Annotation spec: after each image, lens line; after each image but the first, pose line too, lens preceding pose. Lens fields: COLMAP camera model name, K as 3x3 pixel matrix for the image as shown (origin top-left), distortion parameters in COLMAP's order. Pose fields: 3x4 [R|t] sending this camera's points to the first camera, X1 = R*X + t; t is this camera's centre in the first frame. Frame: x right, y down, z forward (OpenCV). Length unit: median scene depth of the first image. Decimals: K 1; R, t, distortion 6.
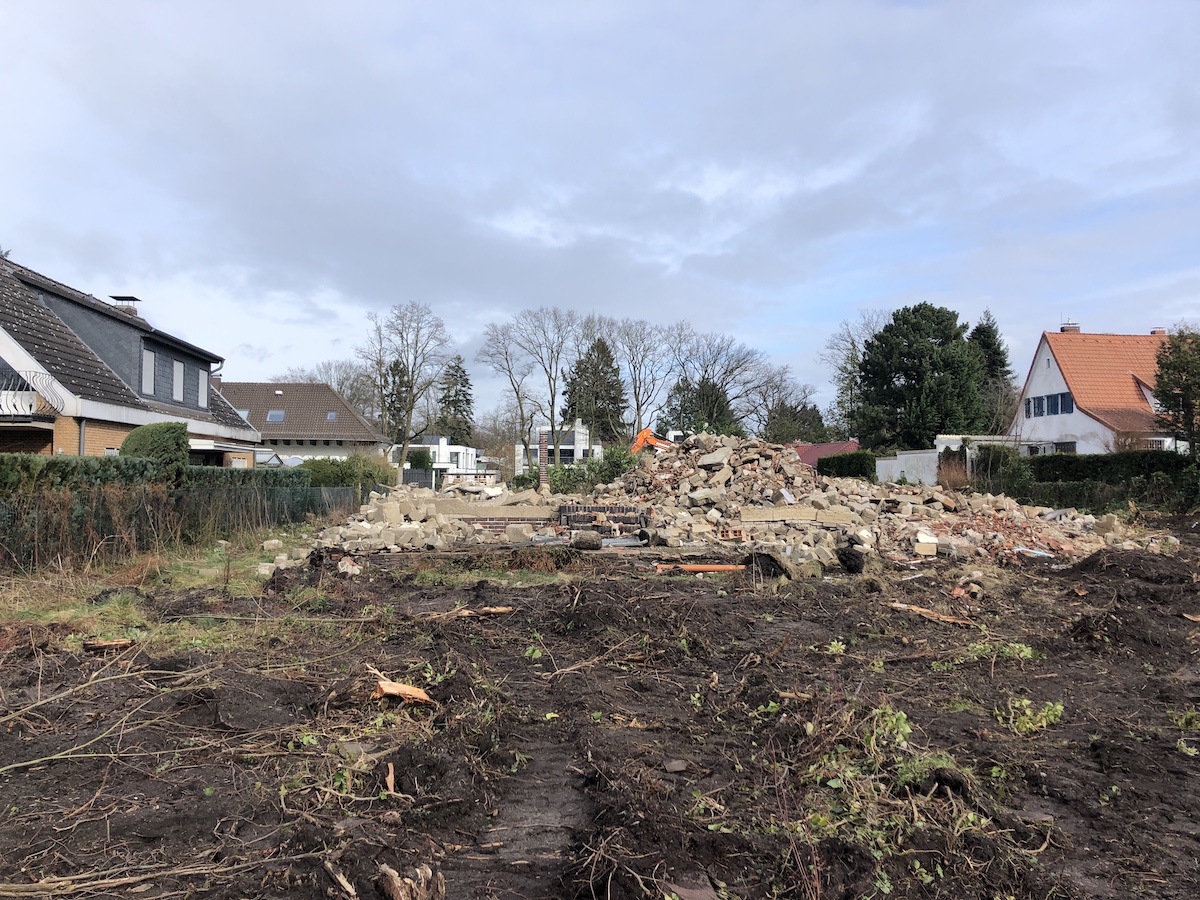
lens RADIAL K [[981.9, 0, 600.0], [0, 981.9, 451.9], [0, 0, 1]] dist [0.009260, 0.003114]
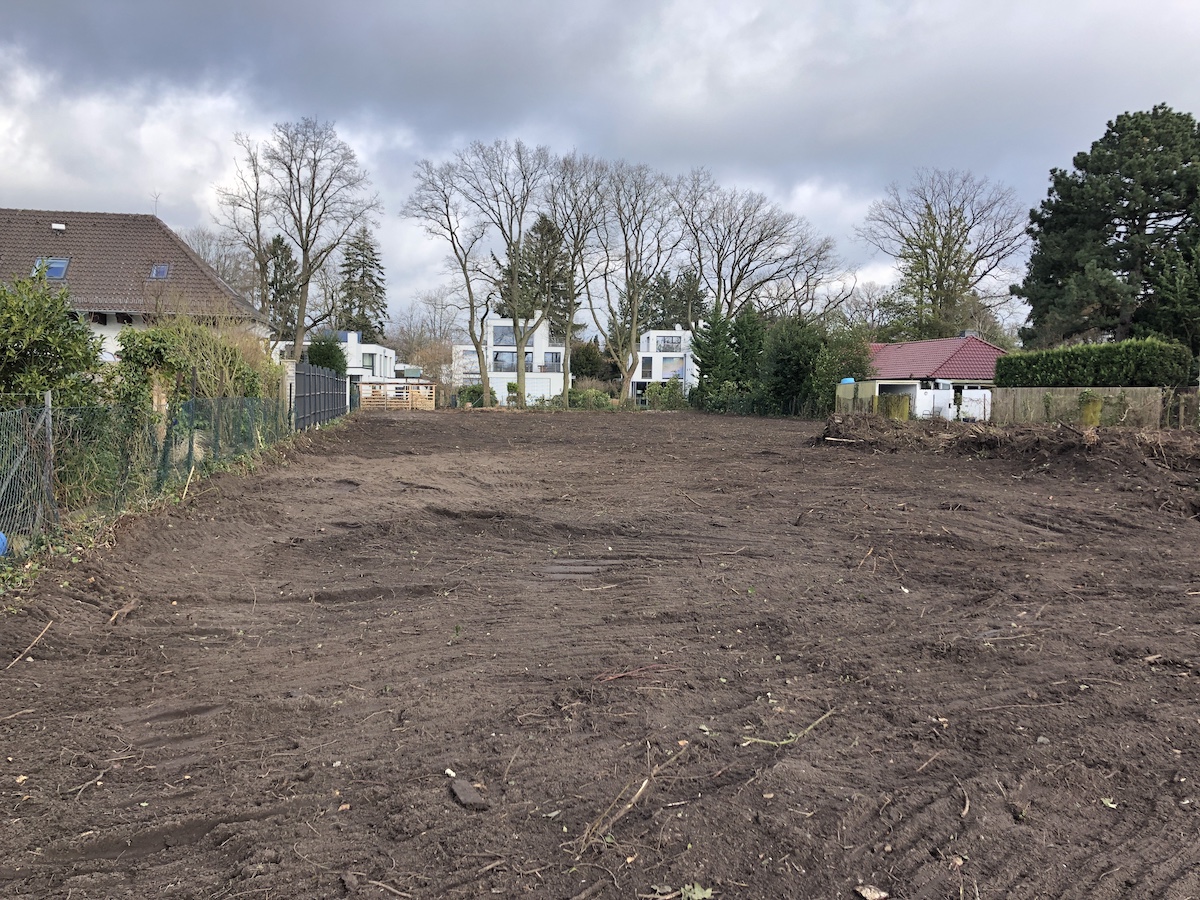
lens RADIAL K [[981.9, 0, 599.5], [0, 981.9, 447.3], [0, 0, 1]] dist [0.009260, 0.003114]
pose [[0.994101, -0.001482, 0.108444, -0.064545], [-0.007628, 0.996475, 0.083539, 0.008153], [-0.108185, -0.083874, 0.990586, 0.296672]]
